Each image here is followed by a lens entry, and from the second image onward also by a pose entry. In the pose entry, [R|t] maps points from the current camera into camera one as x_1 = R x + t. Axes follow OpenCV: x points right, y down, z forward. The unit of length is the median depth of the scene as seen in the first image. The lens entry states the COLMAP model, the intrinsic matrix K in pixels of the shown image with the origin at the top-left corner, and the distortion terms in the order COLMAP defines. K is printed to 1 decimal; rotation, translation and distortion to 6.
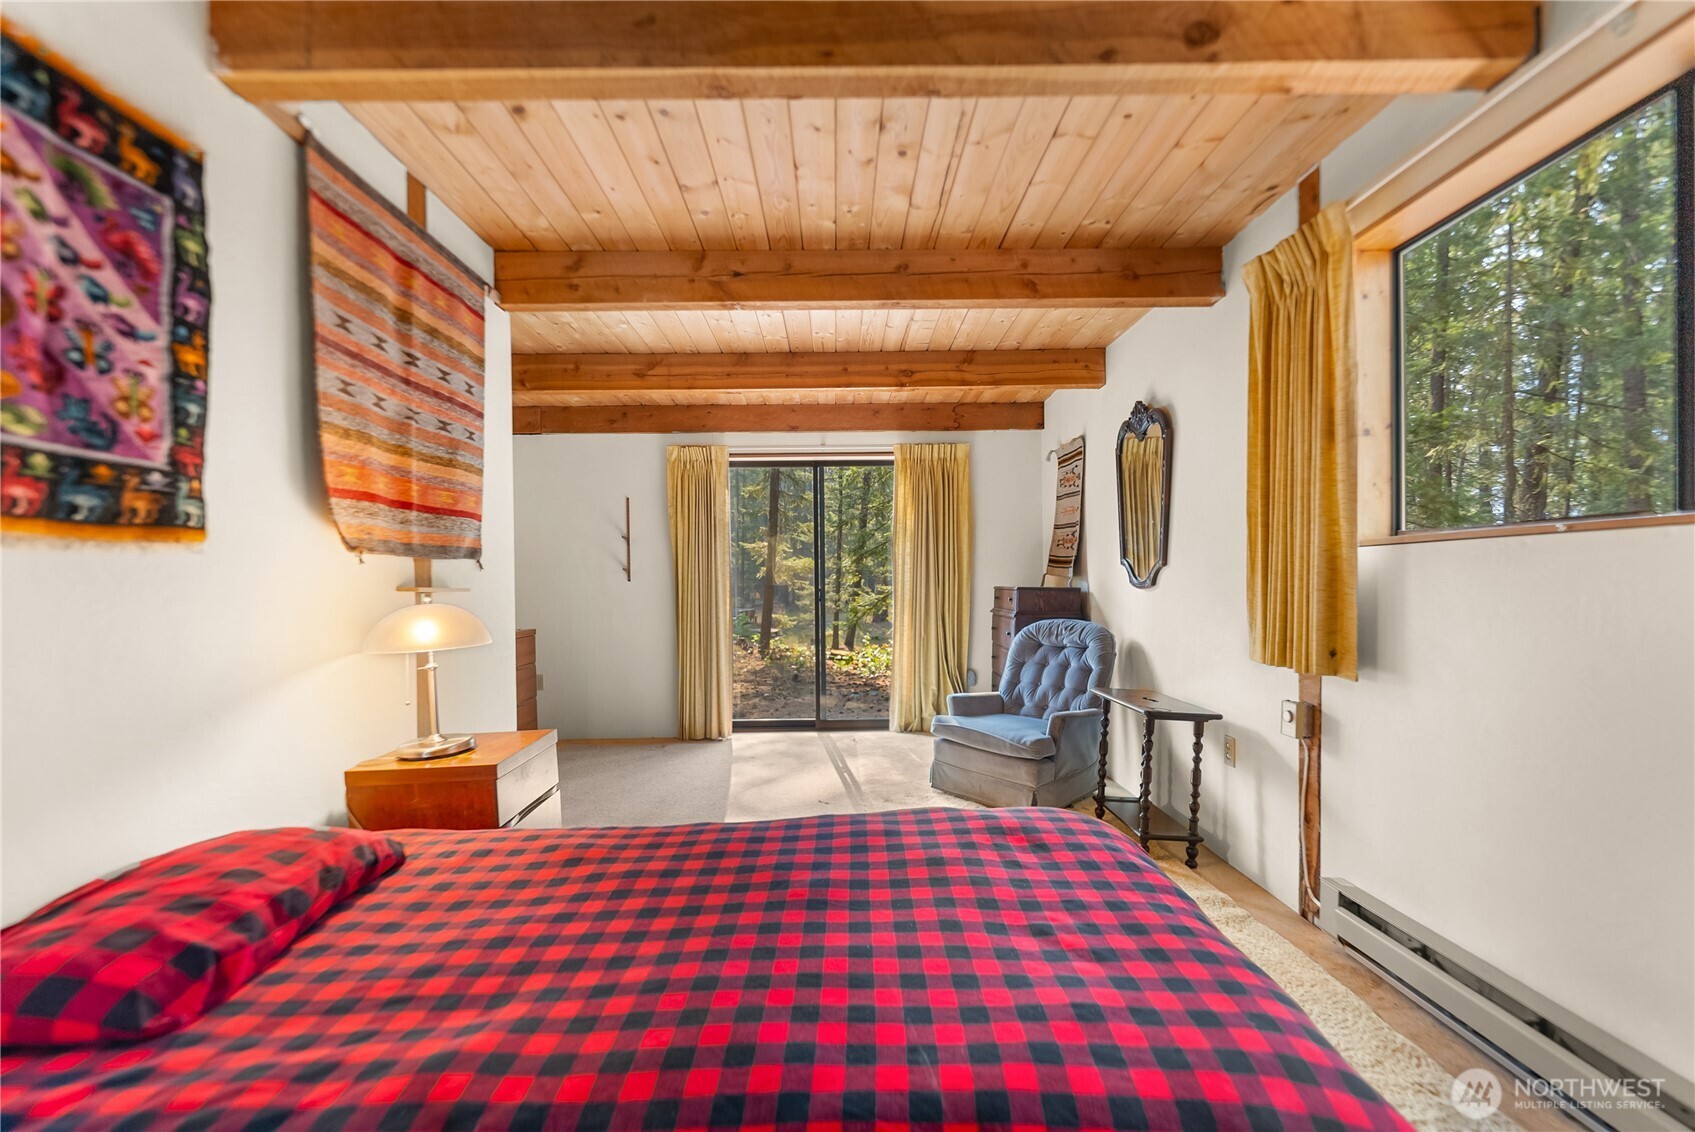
lens RADIAL K [[703.7, 0, 843.4], [0, 703.7, 608.9], [0, 0, 1]] dist [-0.001269, -0.000244]
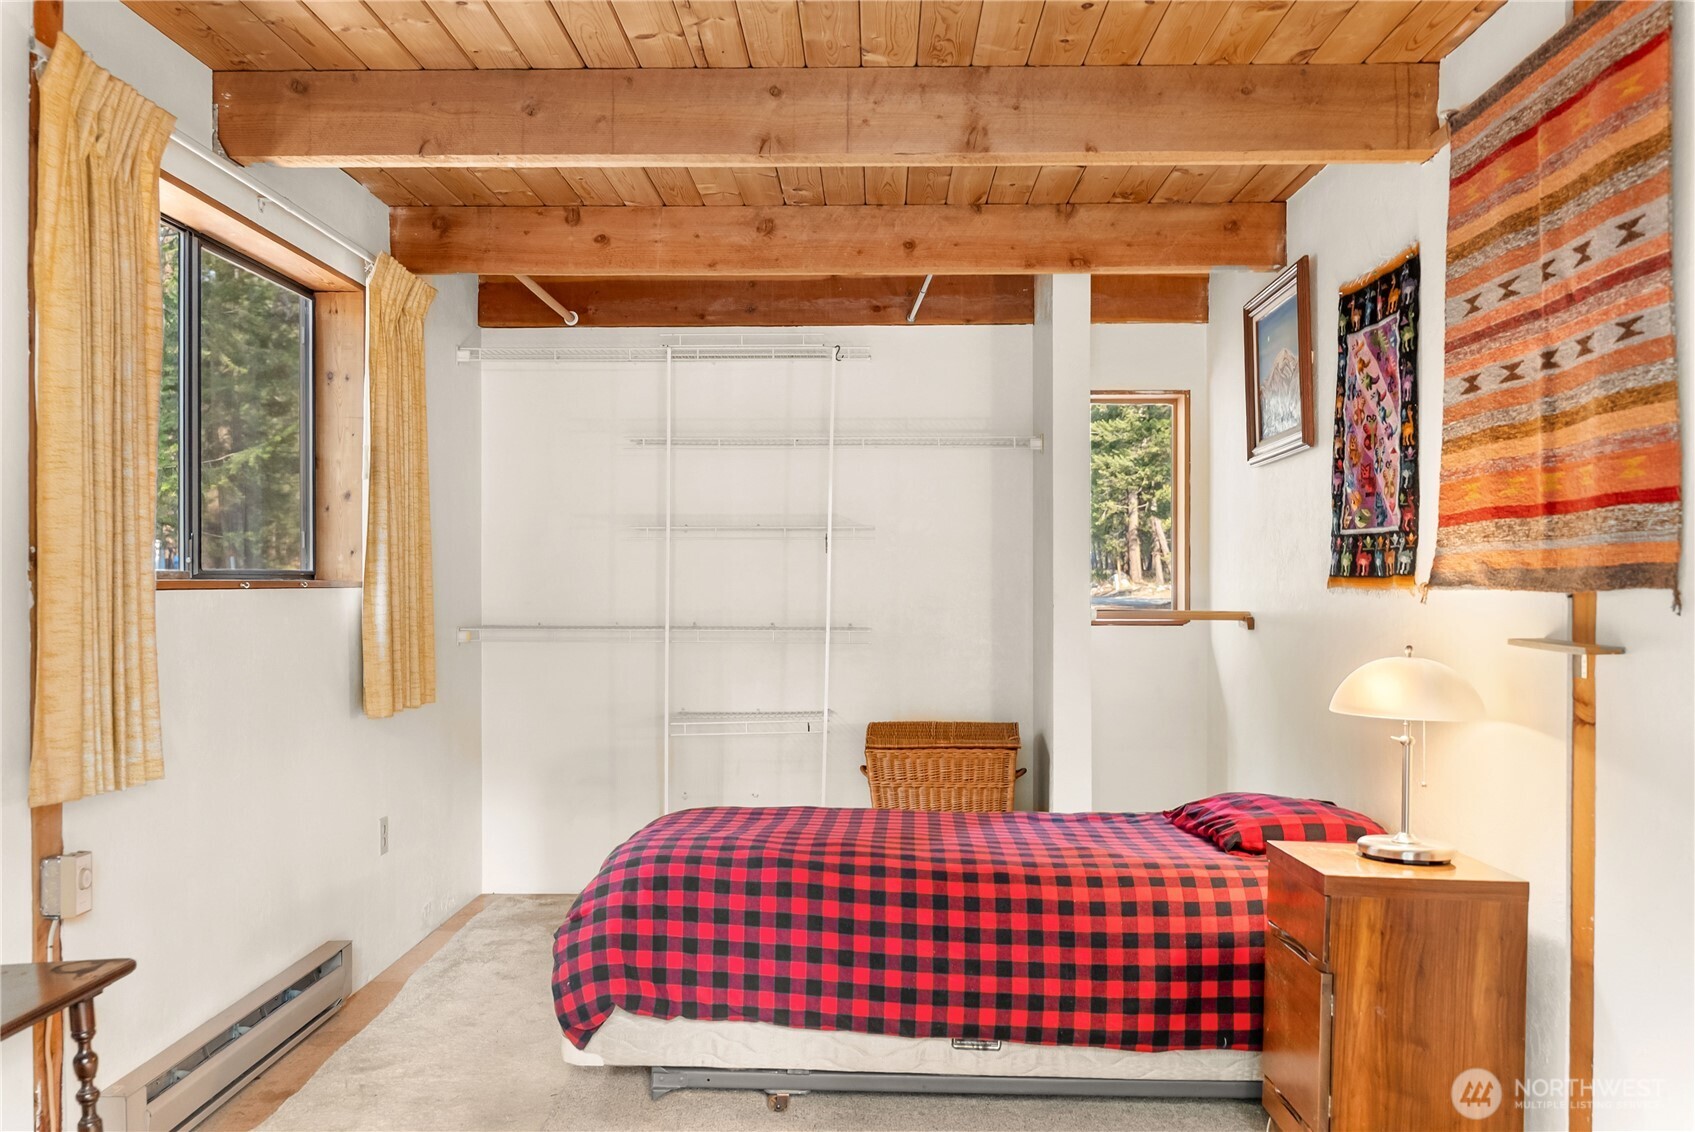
lens RADIAL K [[1416.9, 0, 847.9], [0, 1416.9, 574.0], [0, 0, 1]] dist [-0.007021, -0.003062]
pose [[-0.999597, 0.010214, 0.026470, -0.049038], [0.011051, 0.999437, 0.031678, -0.205896], [-0.026132, 0.031957, -0.999148, 3.453126]]
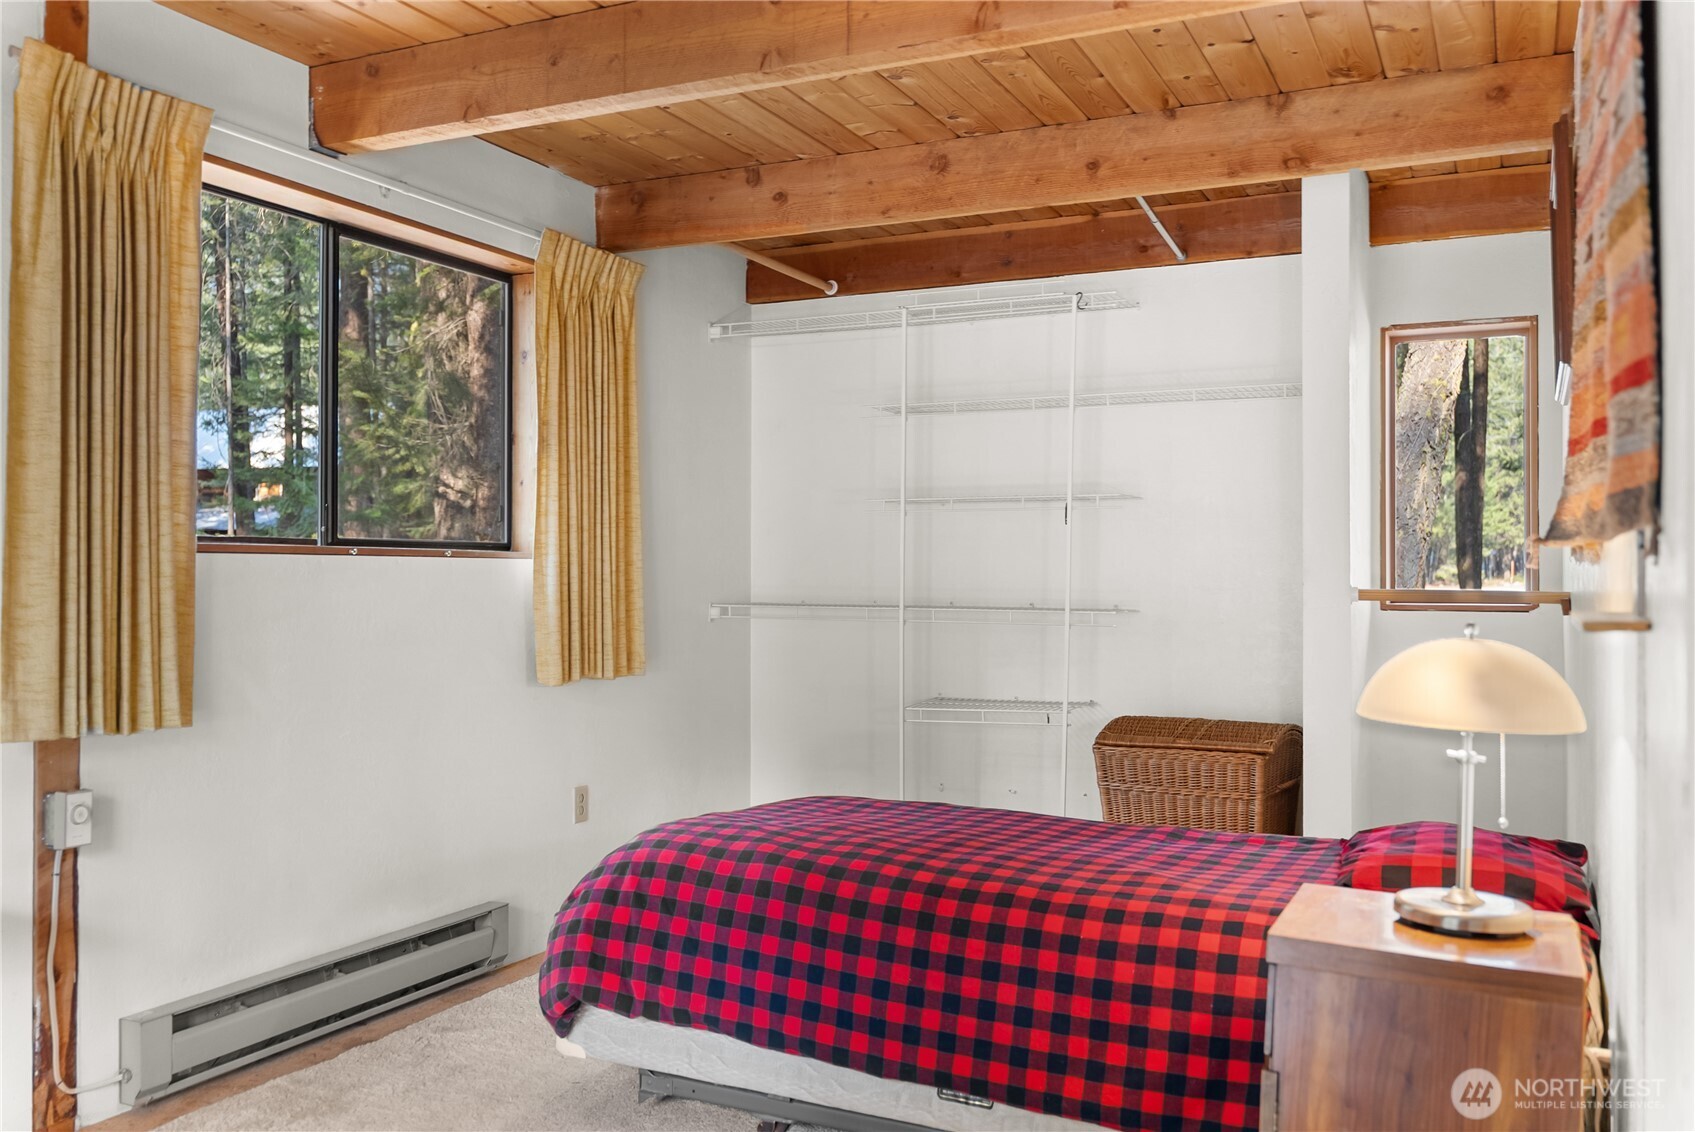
lens RADIAL K [[1412.1, 0, 845.7], [0, 1412.1, 550.3], [0, 0, 1]] dist [-0.006557, -0.004858]
pose [[-0.900321, 0.014949, 0.434969, -0.863661], [0.022042, 0.999694, 0.011264, -0.132114], [-0.434667, 0.019729, -0.900375, 2.956206]]
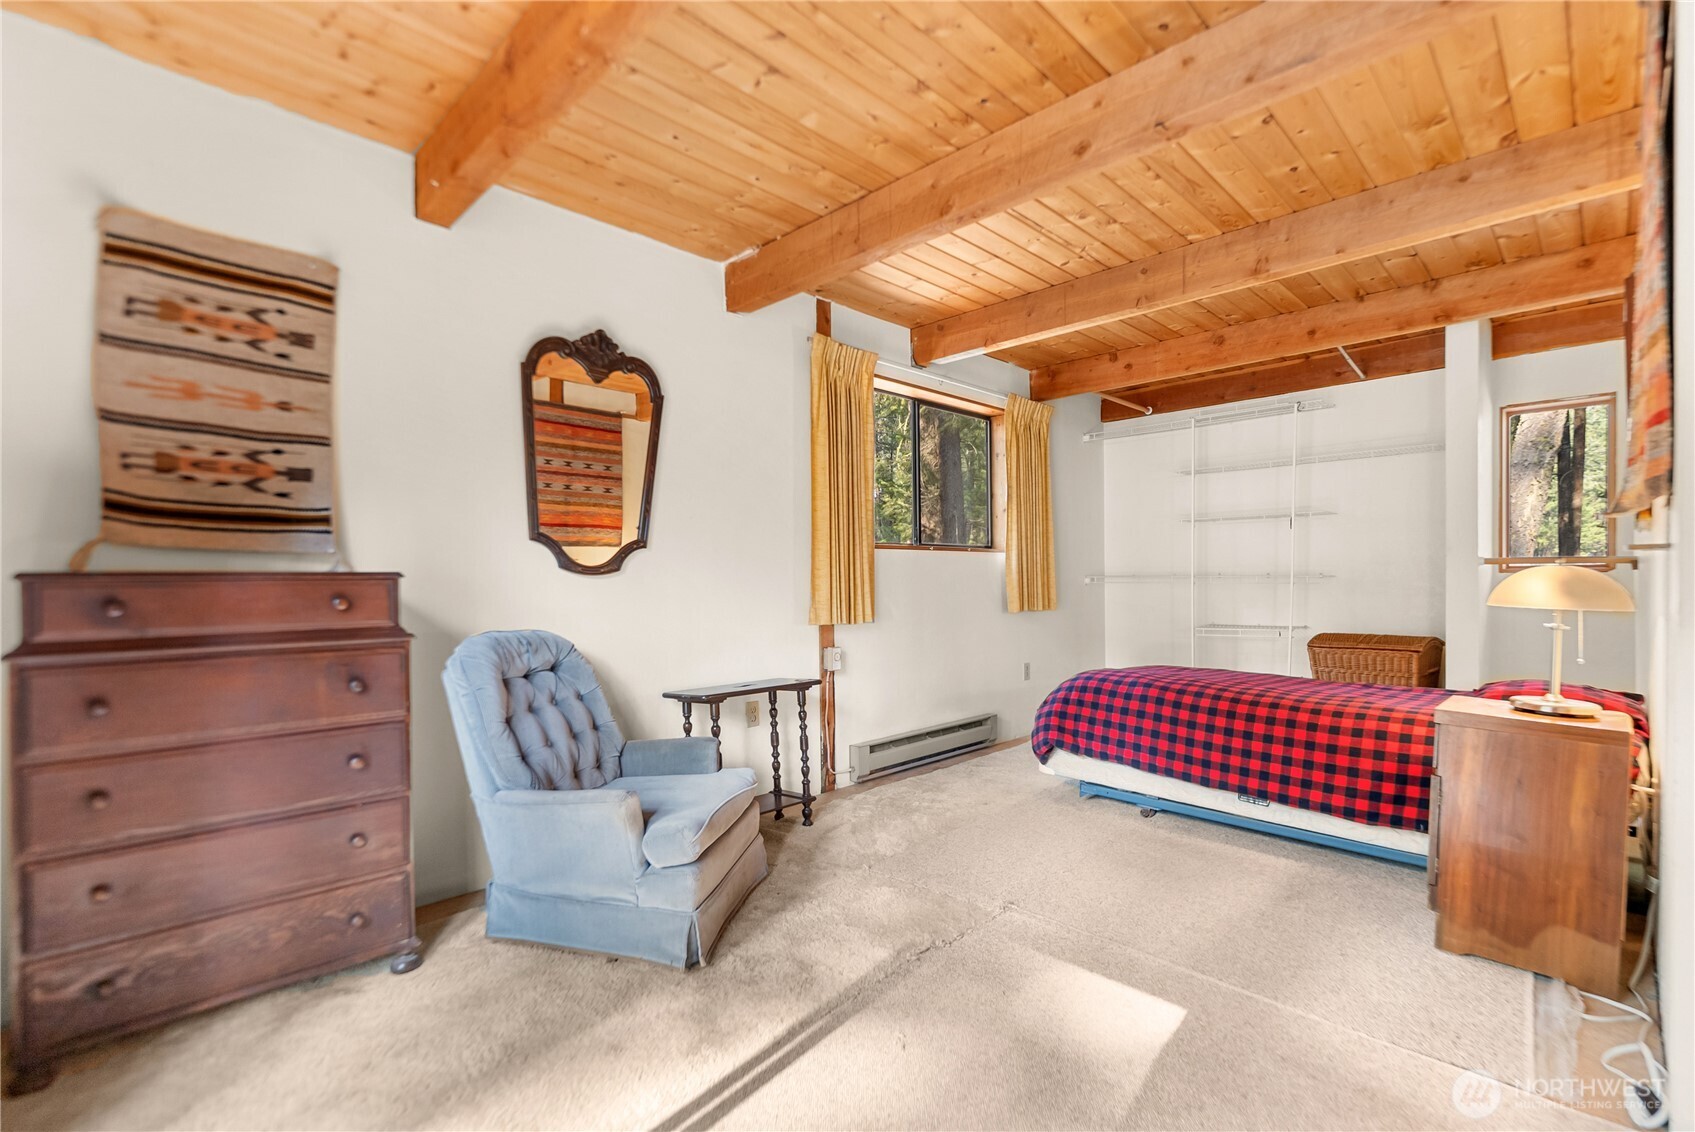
lens RADIAL K [[764.1, 0, 855.3], [0, 764.1, 584.4], [0, 0, 1]] dist [-0.001554, -0.000347]
pose [[-0.706131, 0.010193, 0.708008, -0.894438], [0.041054, 0.998804, 0.026566, -0.069824], [-0.706890, 0.047825, -0.705705, 3.420801]]
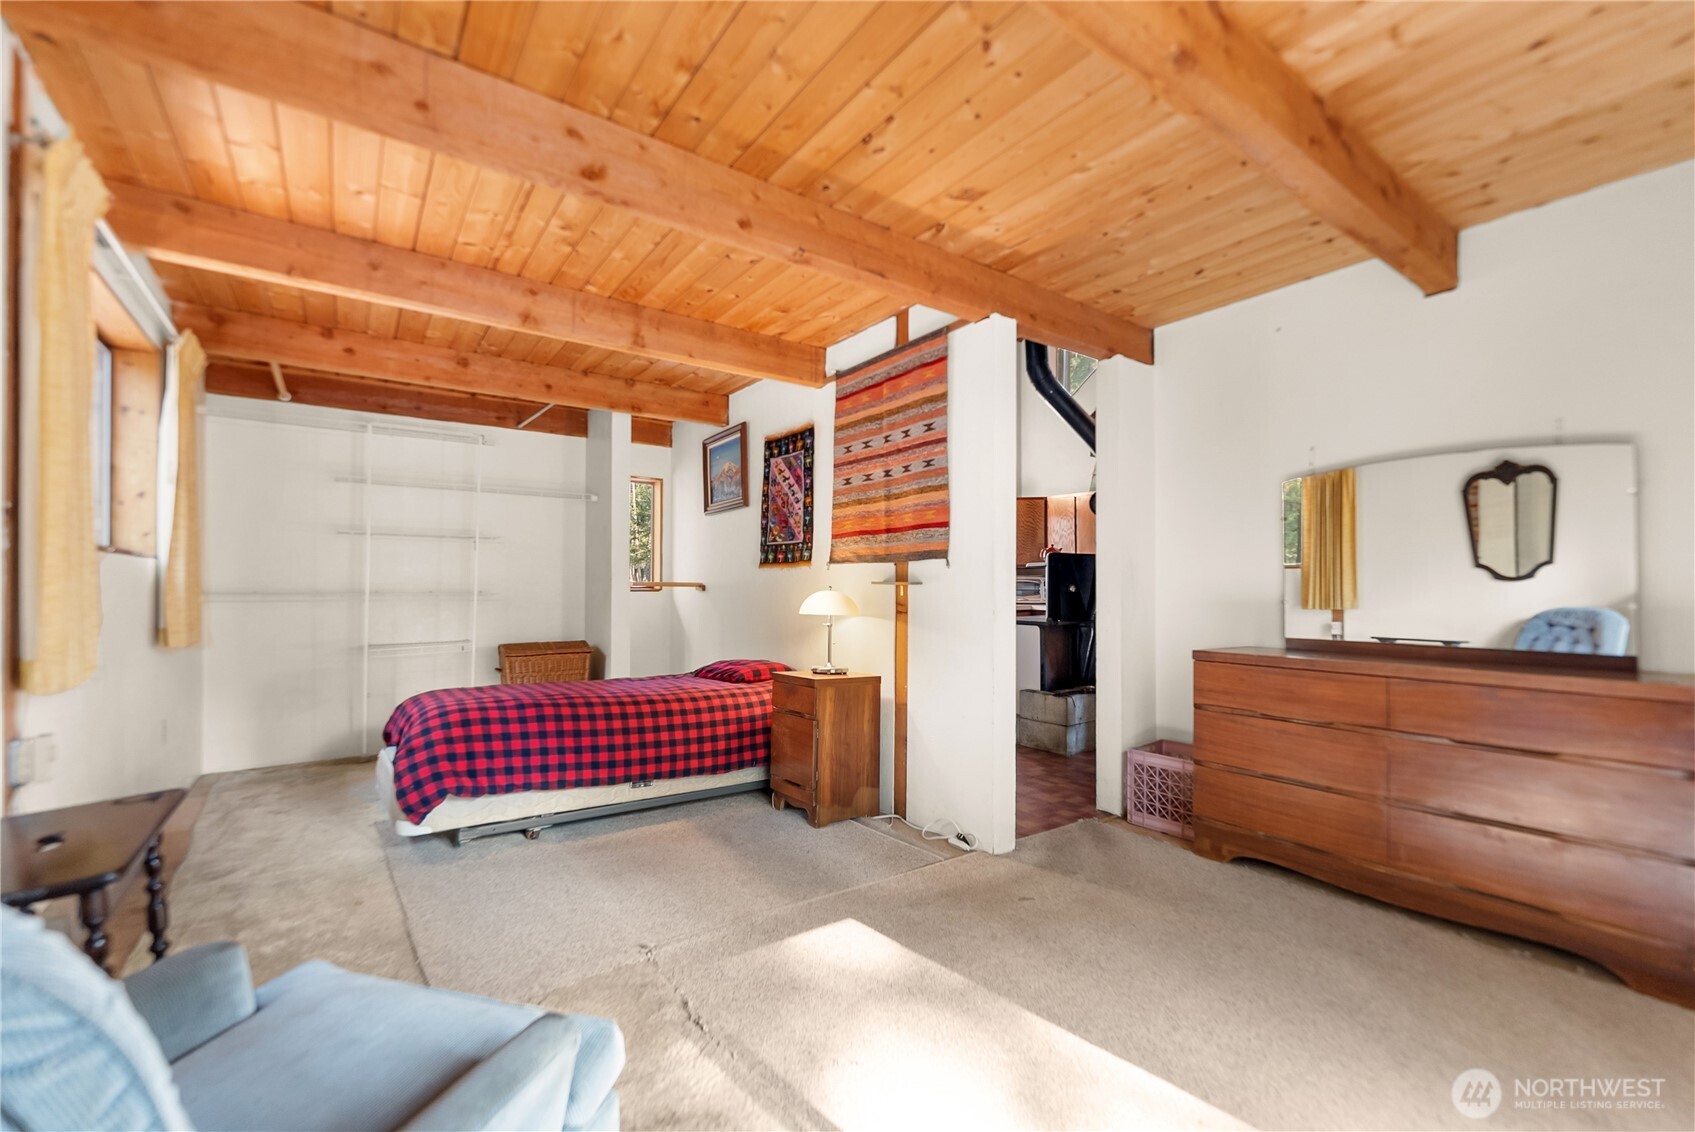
lens RADIAL K [[705.7, 0, 845.6], [0, 705.7, 577.5], [0, 0, 1]] dist [0.000111, 0.000178]
pose [[-0.816995, 0.000974, -0.576644, 0.588652], [-0.014021, 0.999669, 0.021554, -0.112122], [0.576474, 0.025694, -0.816711, 3.450186]]
